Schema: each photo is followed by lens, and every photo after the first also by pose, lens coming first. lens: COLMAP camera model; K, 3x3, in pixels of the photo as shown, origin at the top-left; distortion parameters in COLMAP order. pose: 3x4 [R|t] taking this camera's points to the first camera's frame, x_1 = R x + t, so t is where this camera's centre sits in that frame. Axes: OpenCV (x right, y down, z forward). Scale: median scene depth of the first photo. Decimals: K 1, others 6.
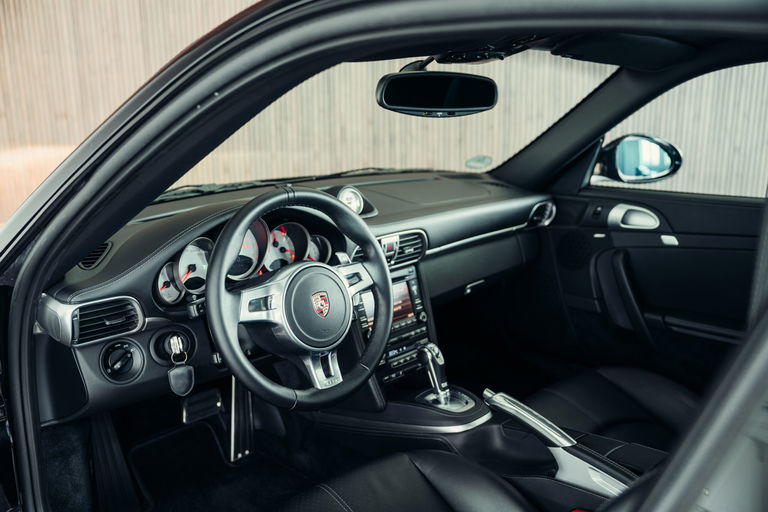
lens RADIAL K [[733.3, 0, 384.0], [0, 733.3, 256.0], [0, 0, 1]] dist [0.007222, 0.003421]
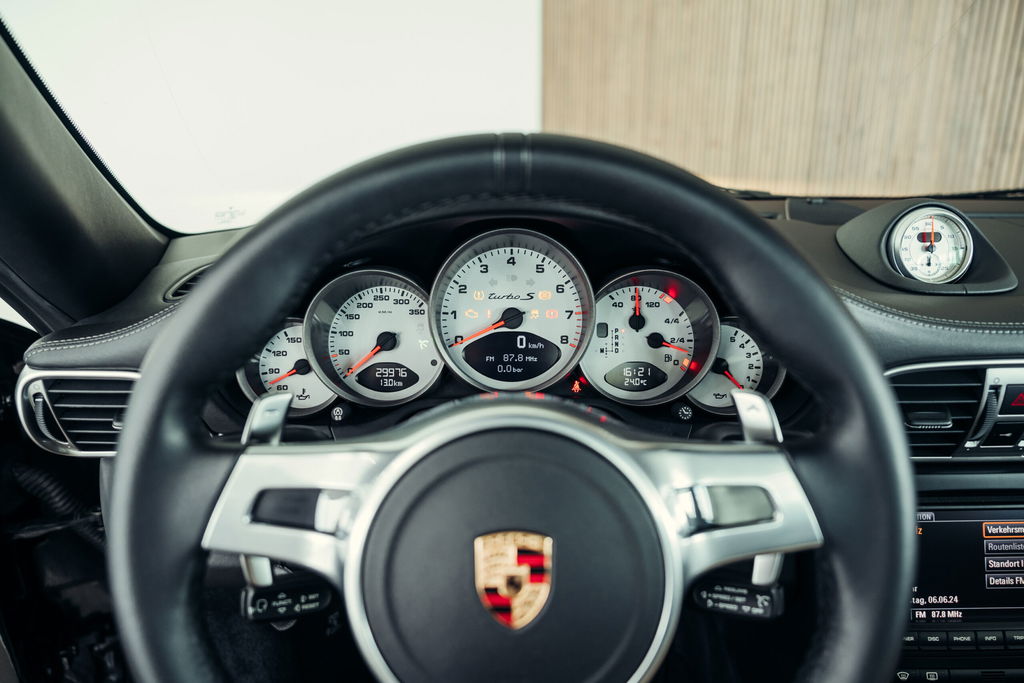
lens RADIAL K [[699.1, 0, 512.0], [0, 699.1, 341.5], [0, 0, 1]] dist [0.003021, 0.000307]
pose [[0.714411, 0.202064, -0.669916, 0.048029], [-0.166302, 0.978996, 0.117943, -0.035007], [0.679677, 0.027148, 0.733009, 0.625247]]
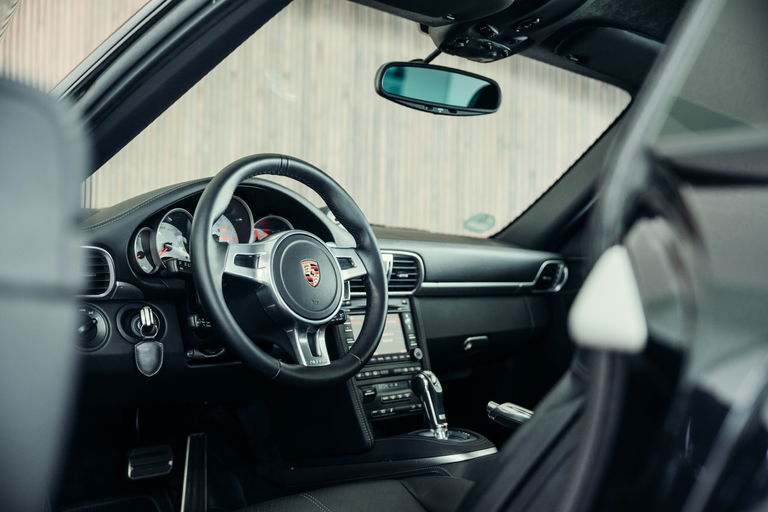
lens RADIAL K [[938.3, 0, 384.0], [0, 938.3, 256.0], [0, 0, 1]] dist [0.000612, 0.004390]
pose [[0.999168, 0.030789, 0.026745, -0.020677], [-0.023236, 0.968710, -0.247105, 0.255330], [-0.033516, 0.246277, 0.968620, -0.108723]]
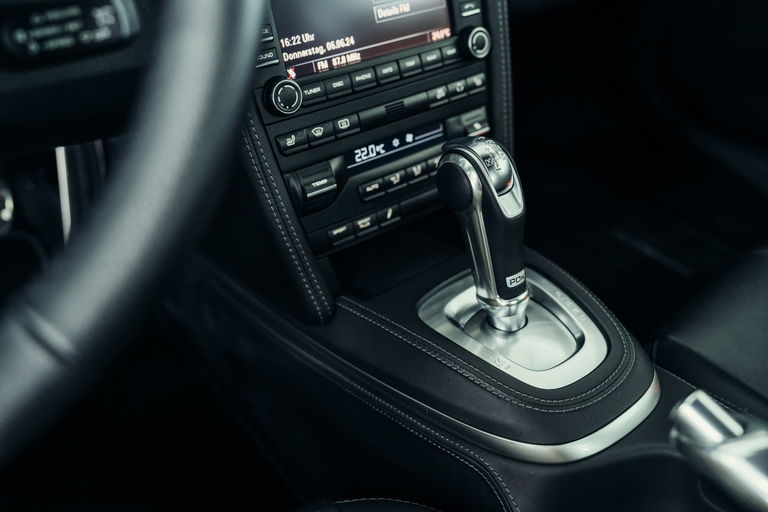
lens RADIAL K [[691.2, 0, 384.0], [0, 691.2, 256.0], [0, 0, 1]] dist [0.007803, 0.009212]
pose [[0.989345, 0.097443, -0.108177, 0.056301], [-0.048010, 0.919799, 0.389442, 0.054350], [0.137450, -0.380098, 0.914676, 0.701550]]
